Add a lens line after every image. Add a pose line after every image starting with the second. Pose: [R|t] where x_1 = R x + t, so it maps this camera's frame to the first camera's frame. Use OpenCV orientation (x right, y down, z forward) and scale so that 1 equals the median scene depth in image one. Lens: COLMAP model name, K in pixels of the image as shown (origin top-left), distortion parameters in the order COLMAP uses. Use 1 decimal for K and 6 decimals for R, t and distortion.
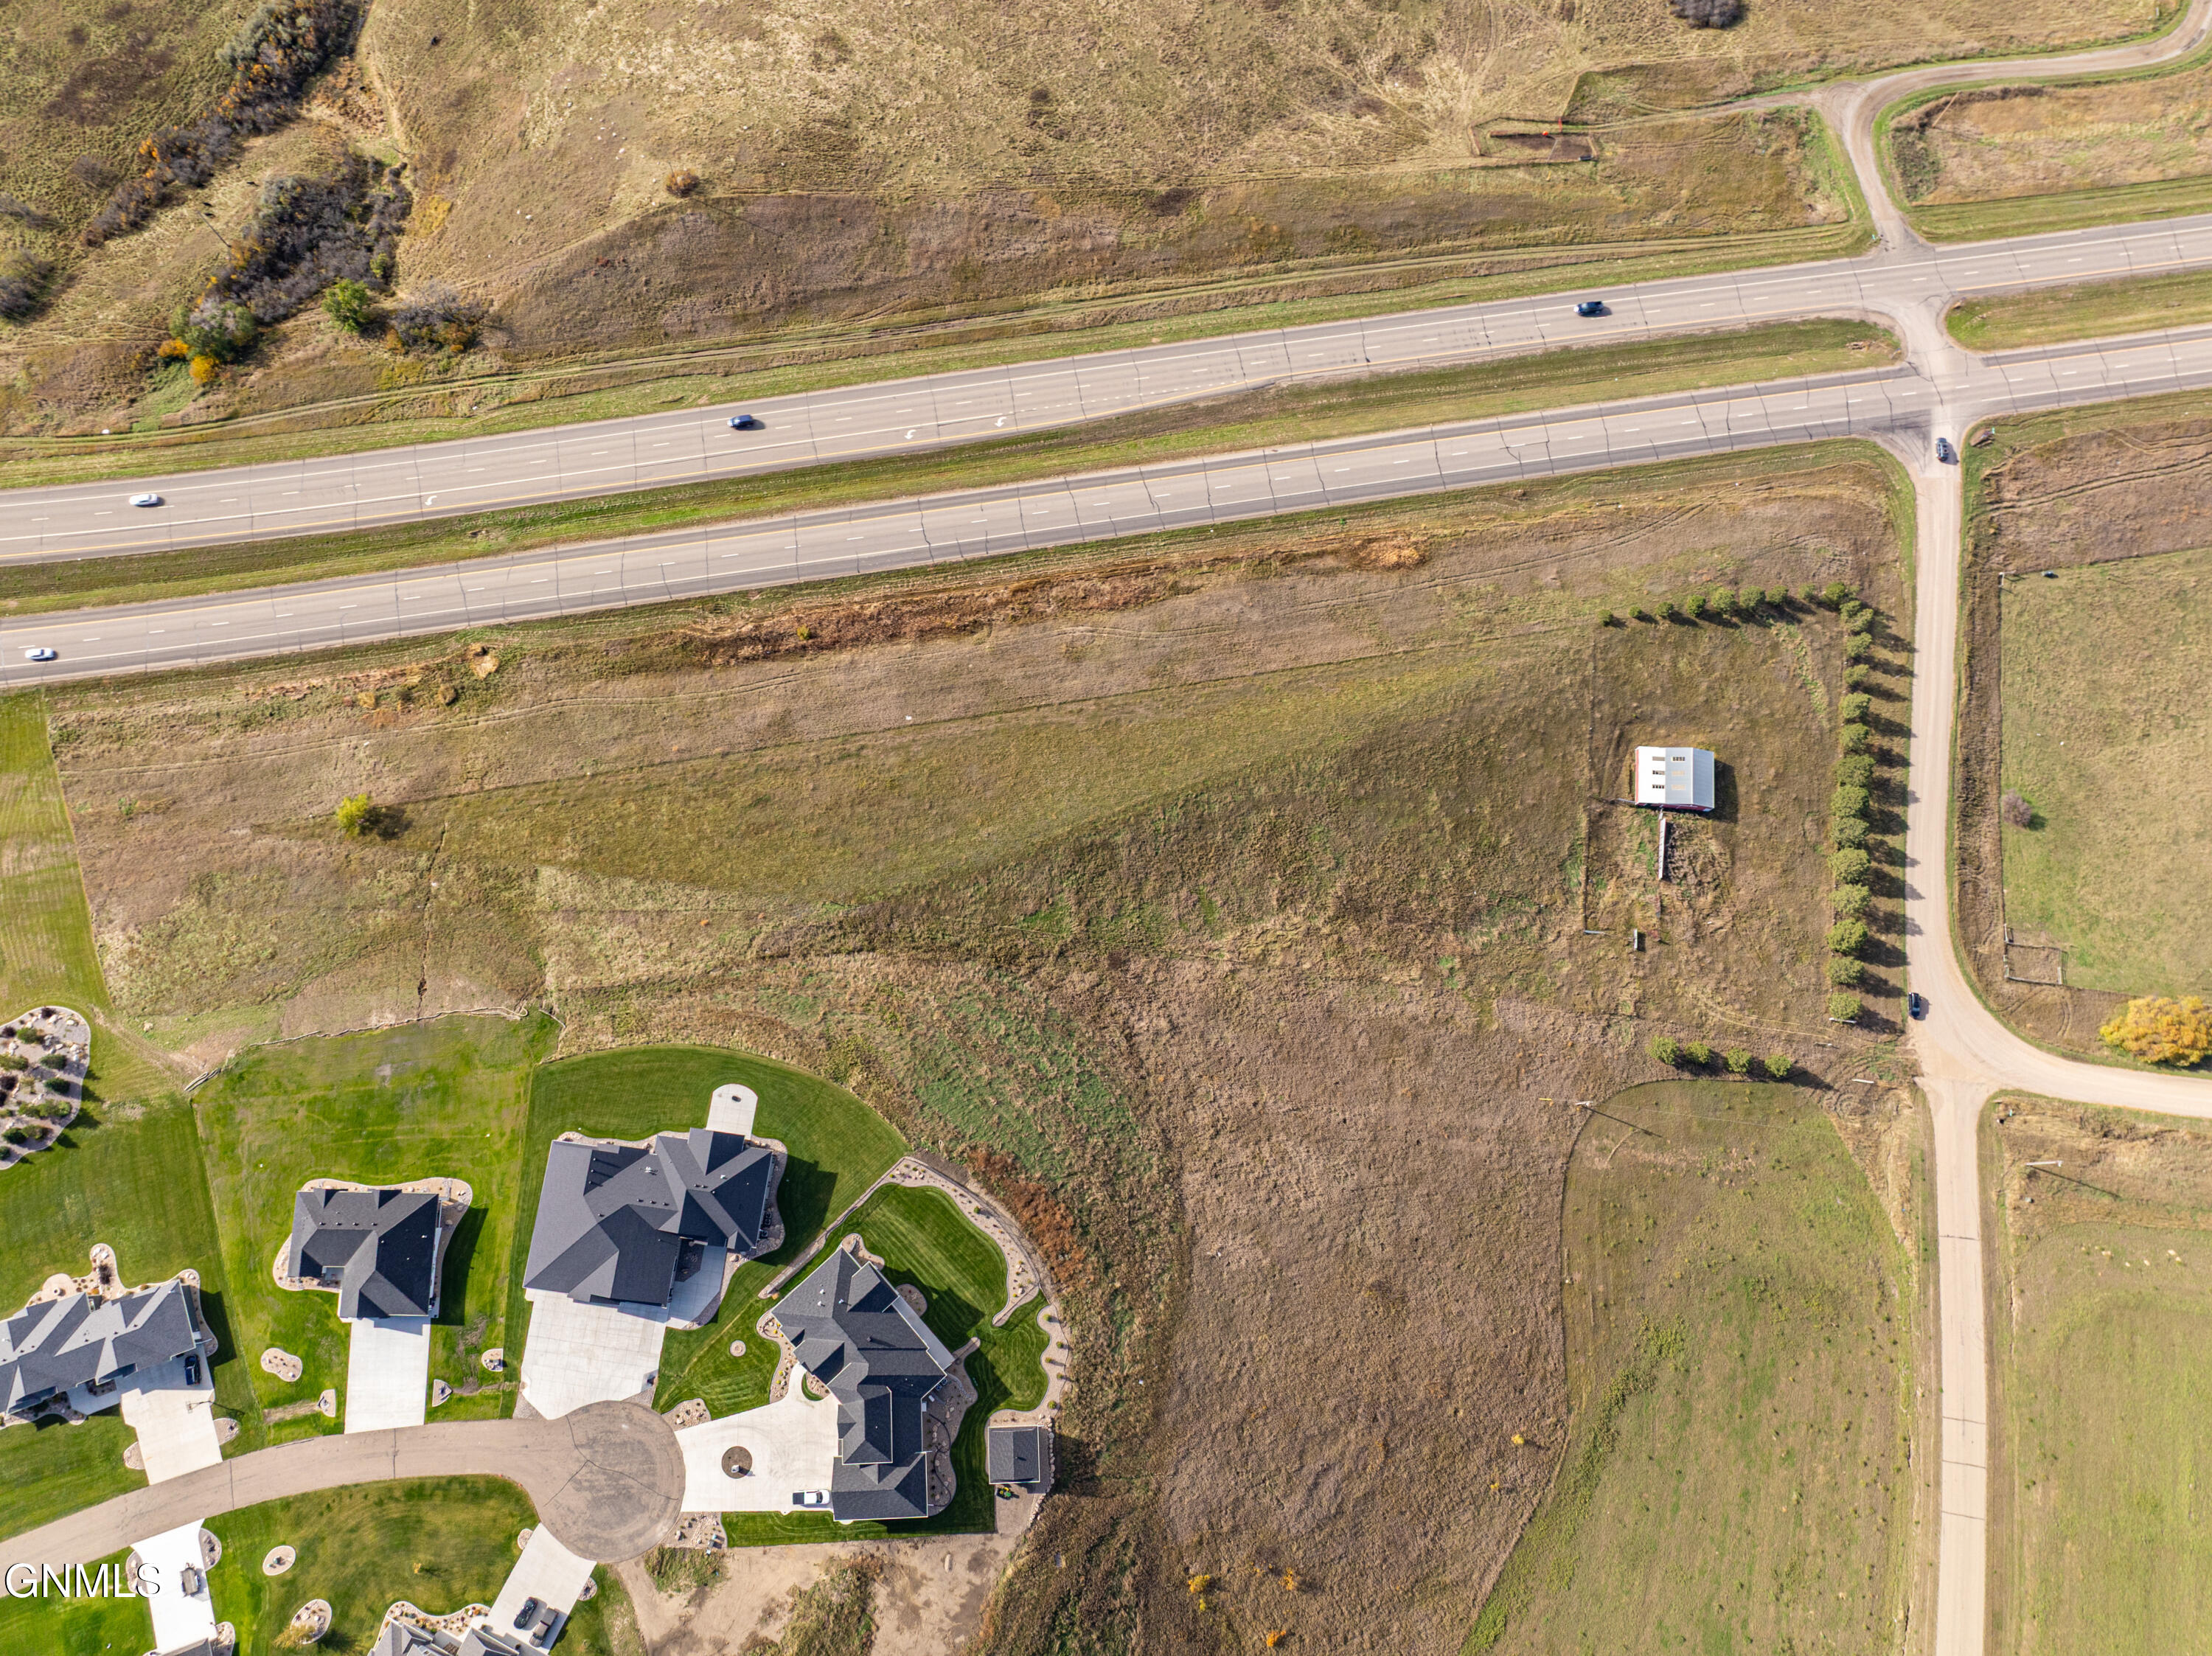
lens RADIAL K [[1559.8, 0, 1110.1], [0, 1559.8, 821.5], [0, 0, 1]] dist [-0.049927, 0.018519]
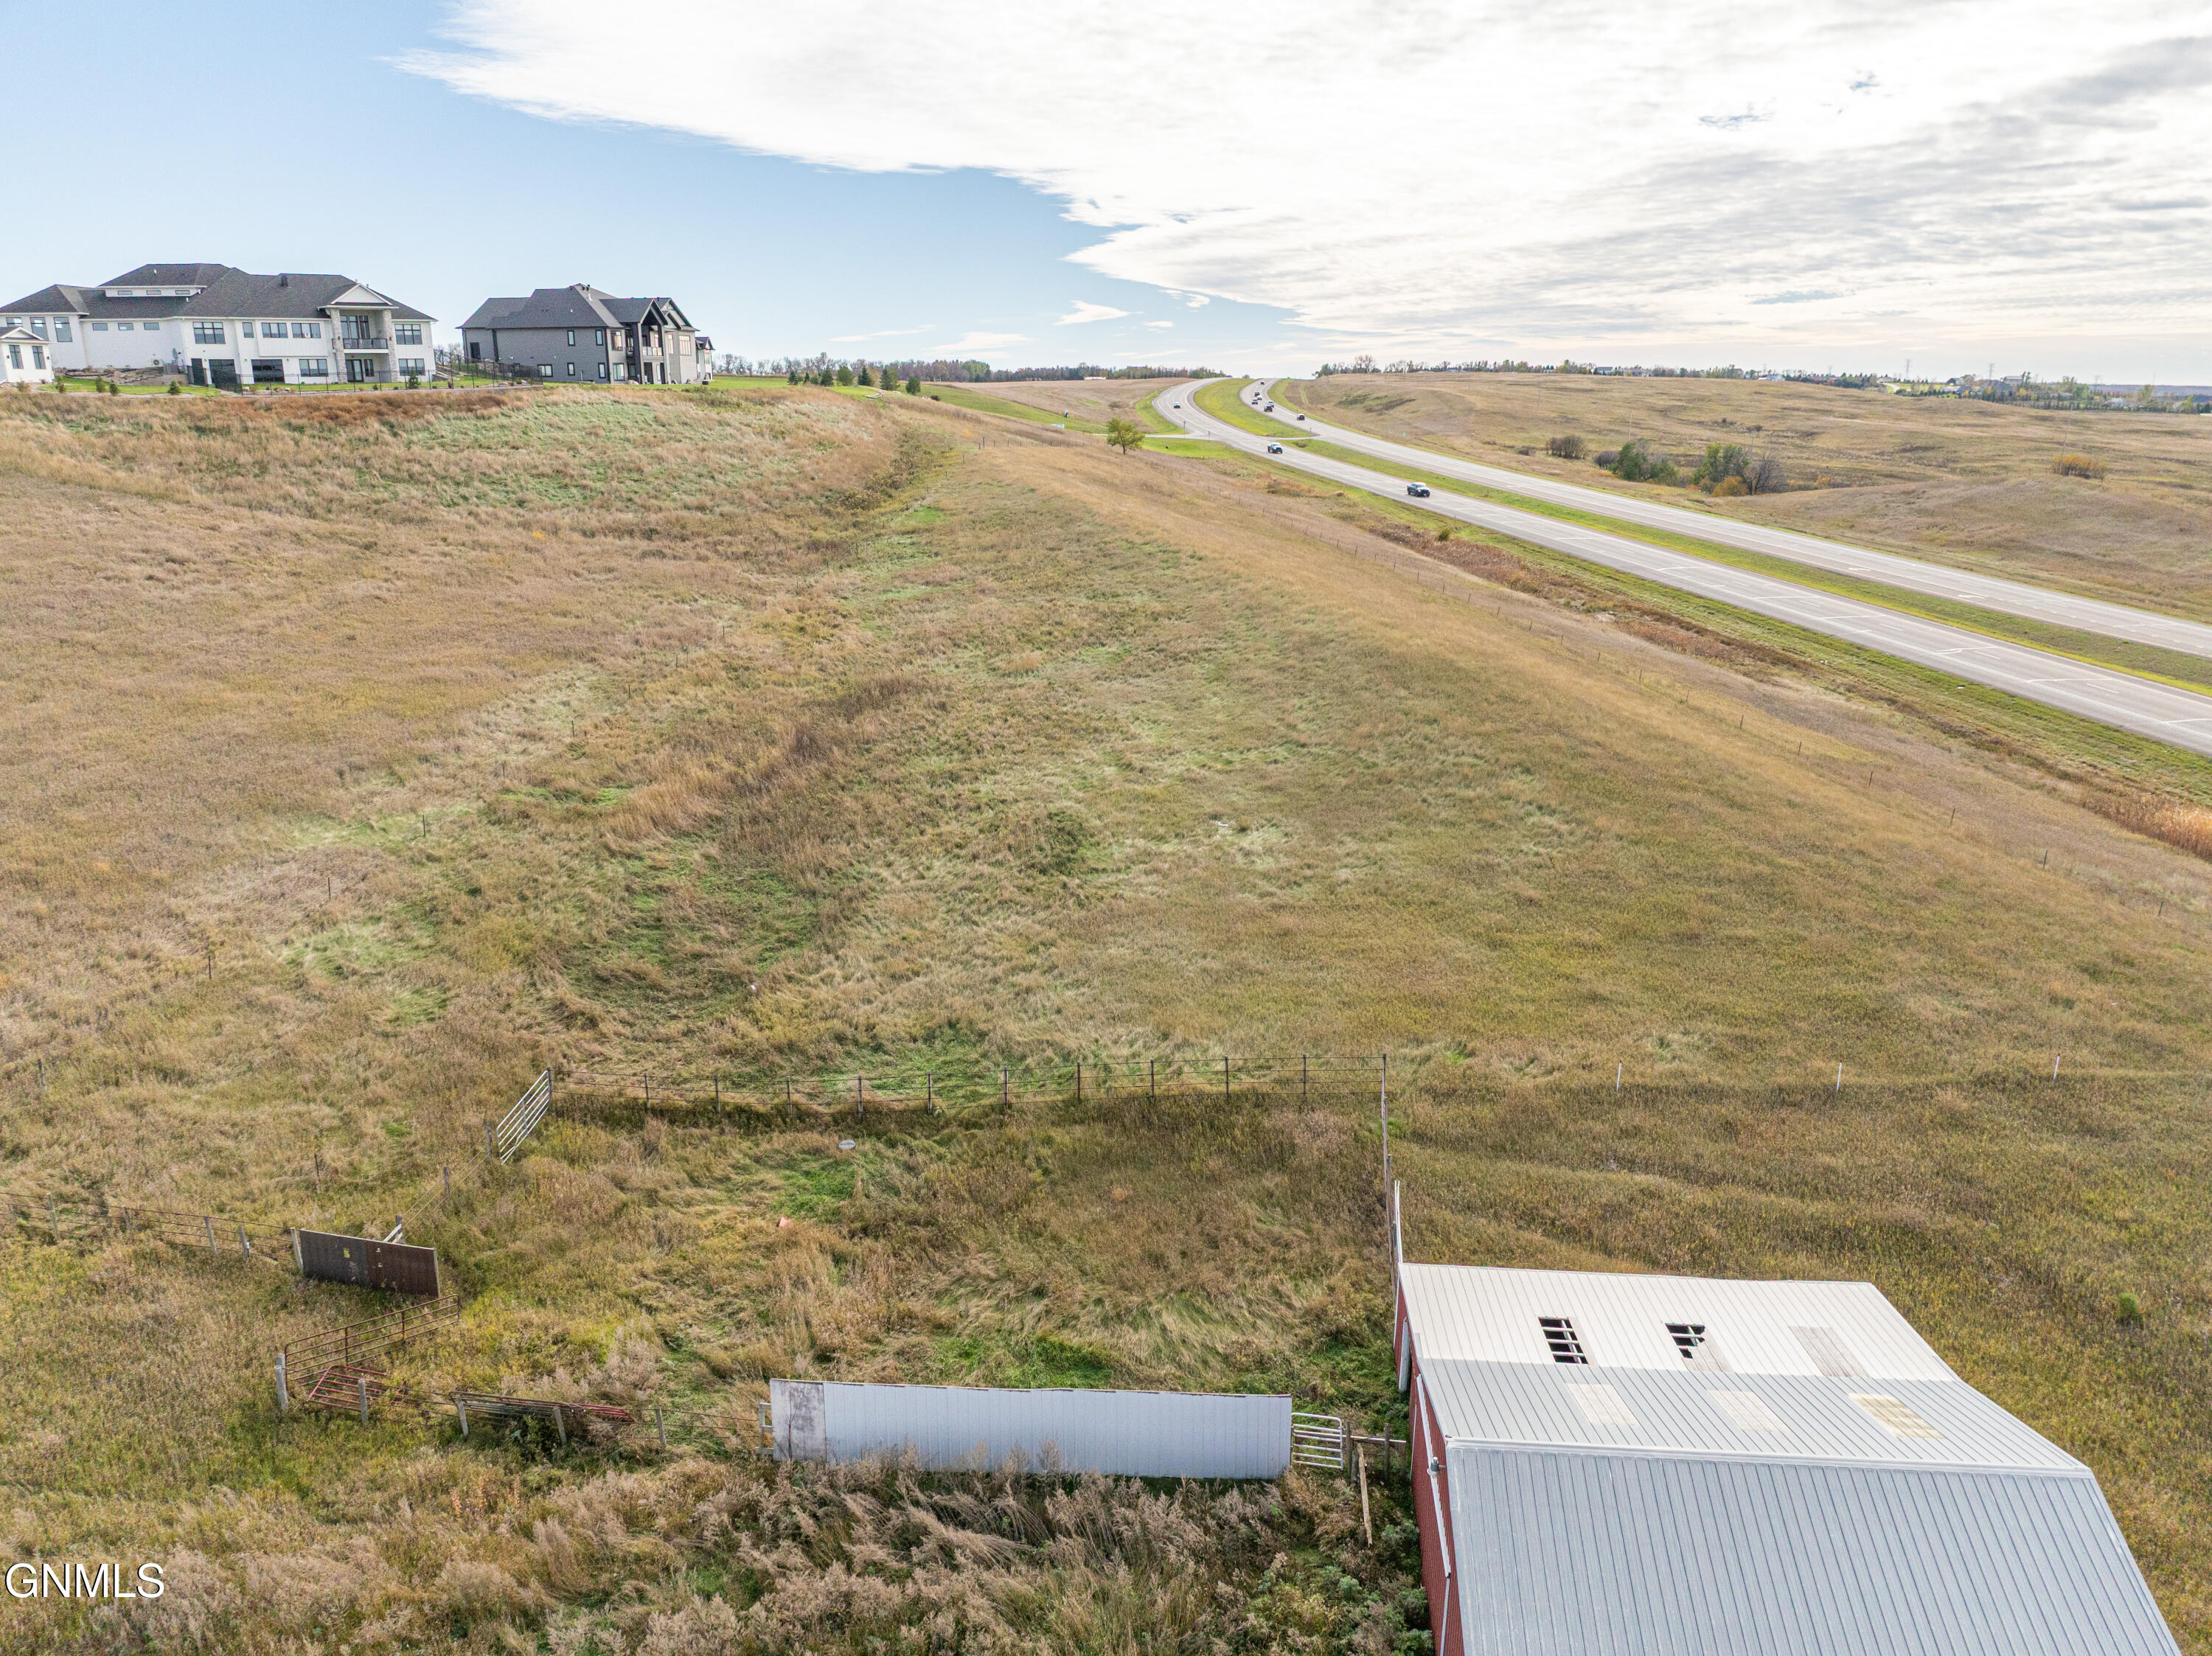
lens RADIAL K [[1559.8, 0, 1110.1], [0, 1559.8, 821.5], [0, 0, 1]] dist [-0.049927, 0.018519]
pose [[-0.003918, 0.264521, -0.964372, 0.441105], [-0.969843, 0.234013, 0.068129, -0.006522], [0.243697, 0.935557, 0.255627, 0.903874]]
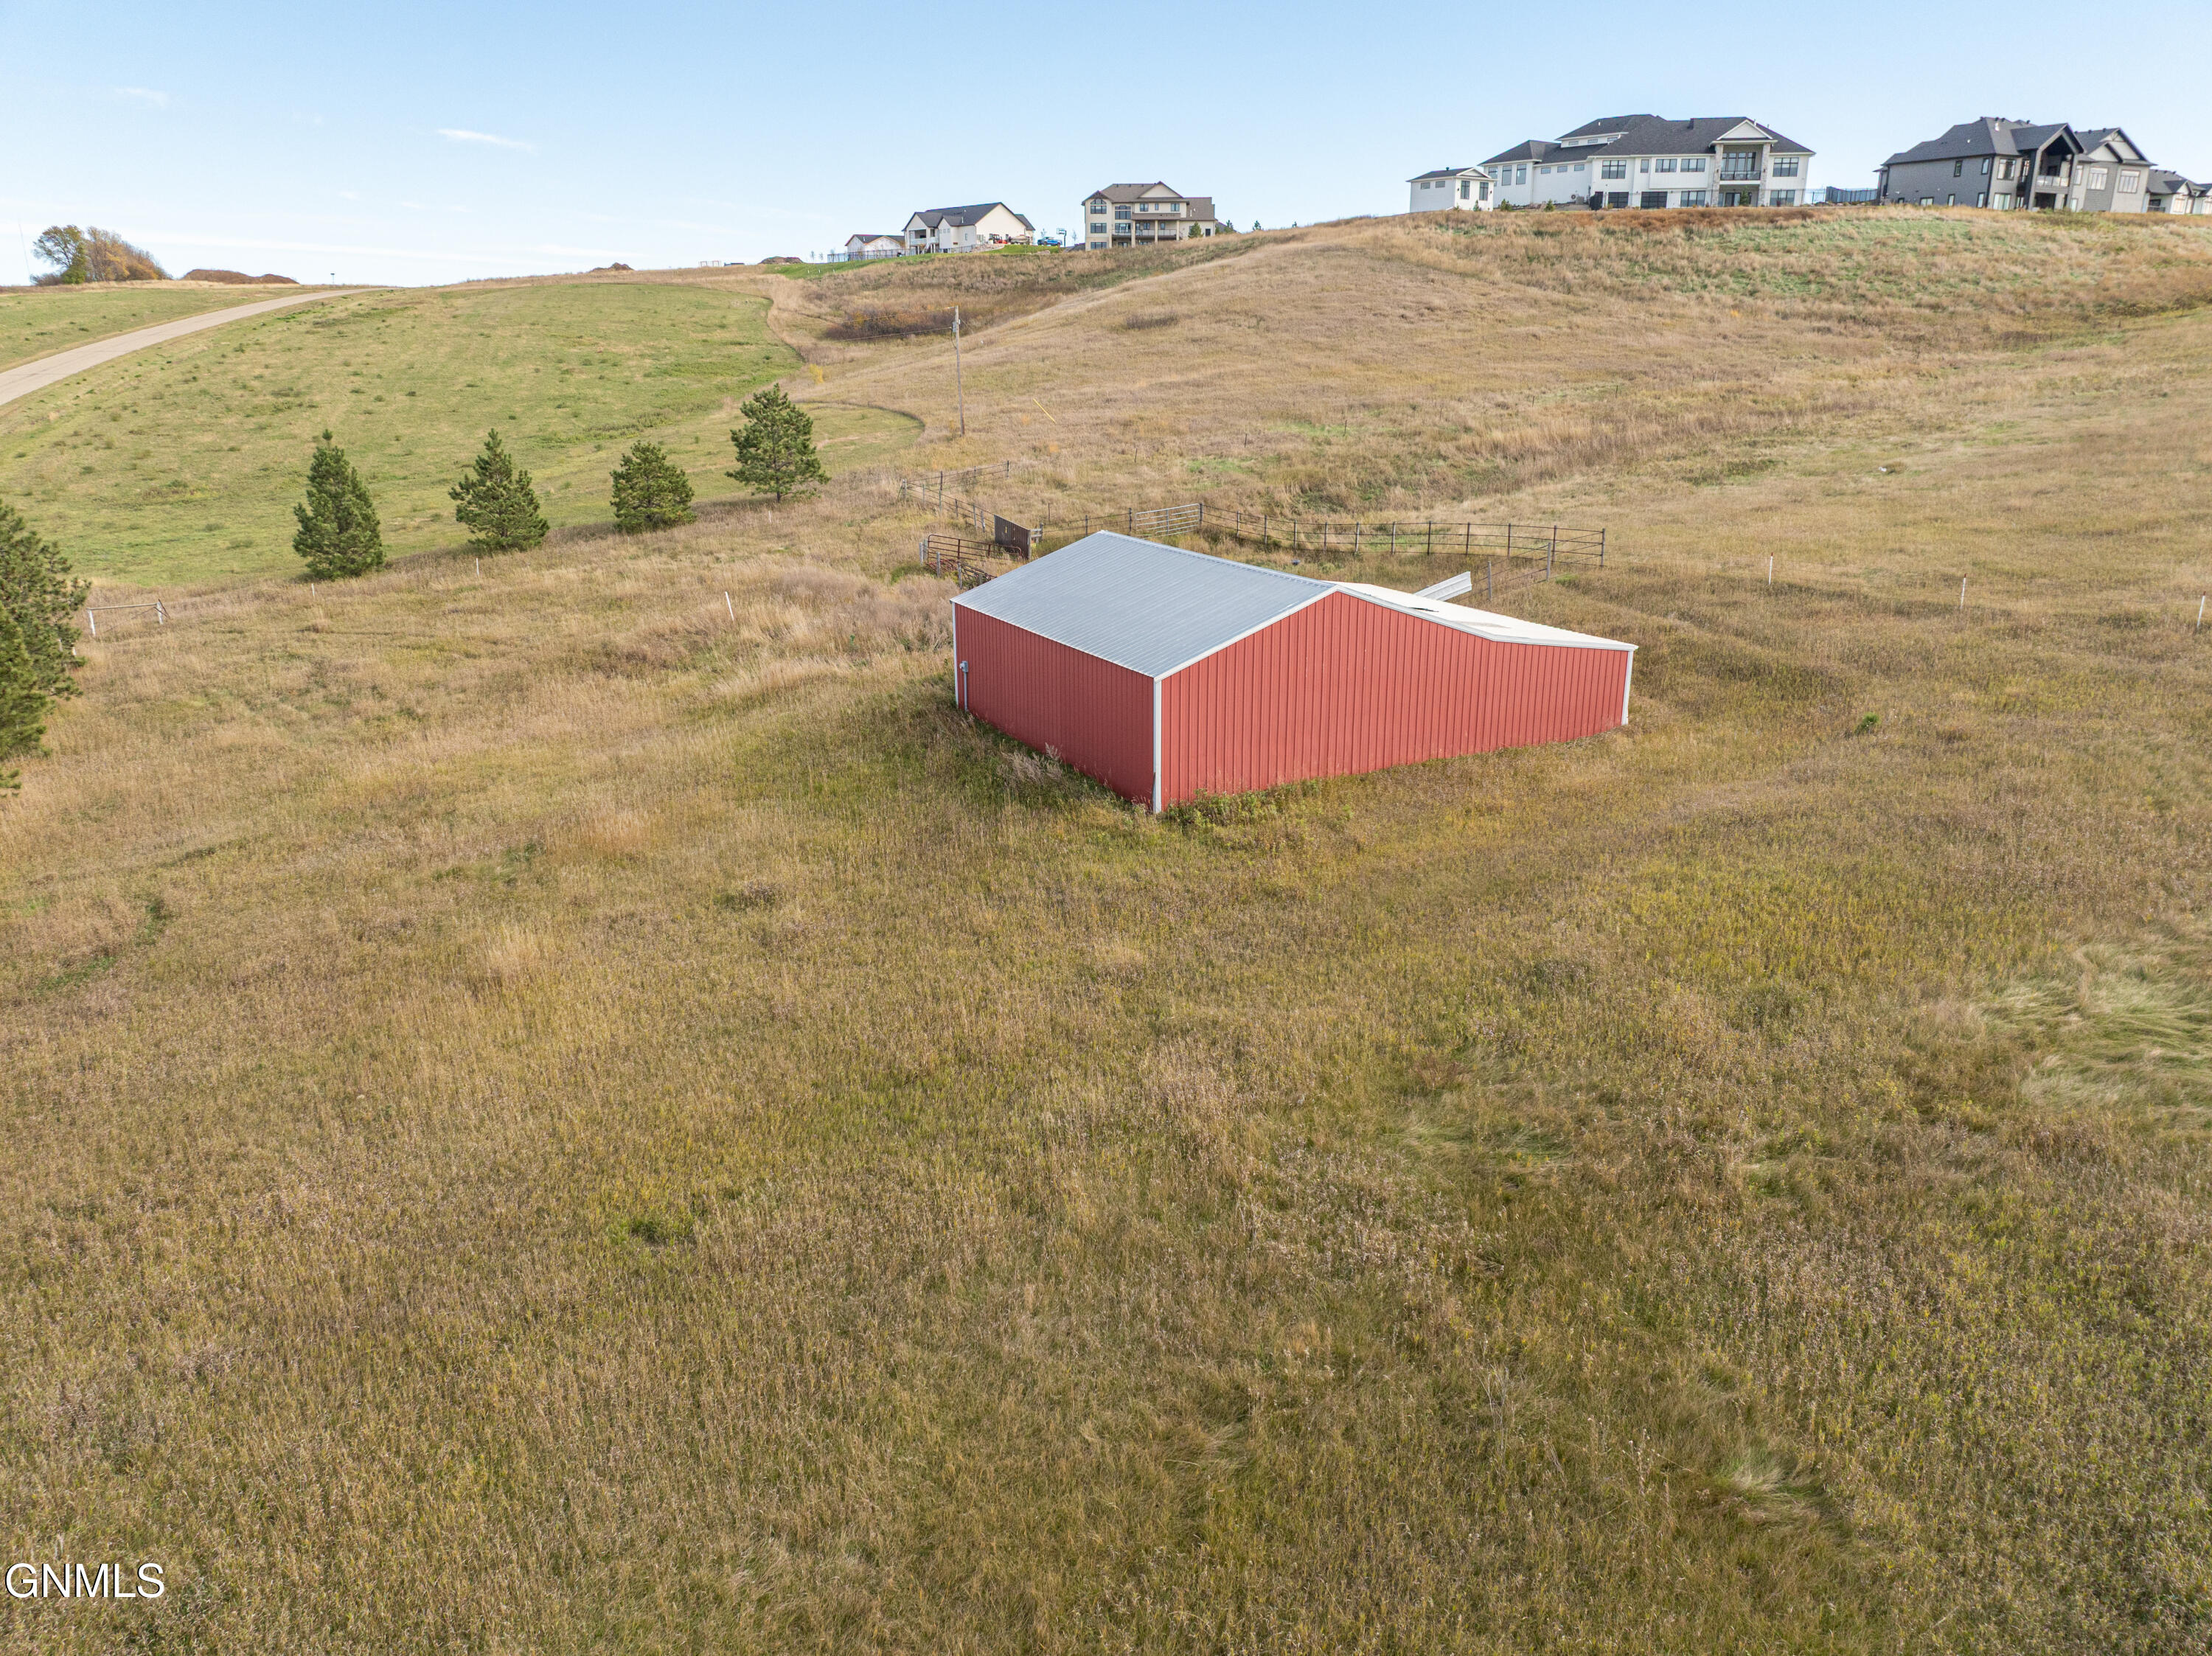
lens RADIAL K [[1575.0, 0, 1110.1], [0, 1575.0, 814.8], [0, 0, 1]] dist [-0.067007, 0.043132]
pose [[-0.832206, 0.160210, -0.530816, 0.443589], [-0.538998, -0.009205, 0.842257, -0.133869], [0.130052, 0.987040, 0.094013, 0.978608]]
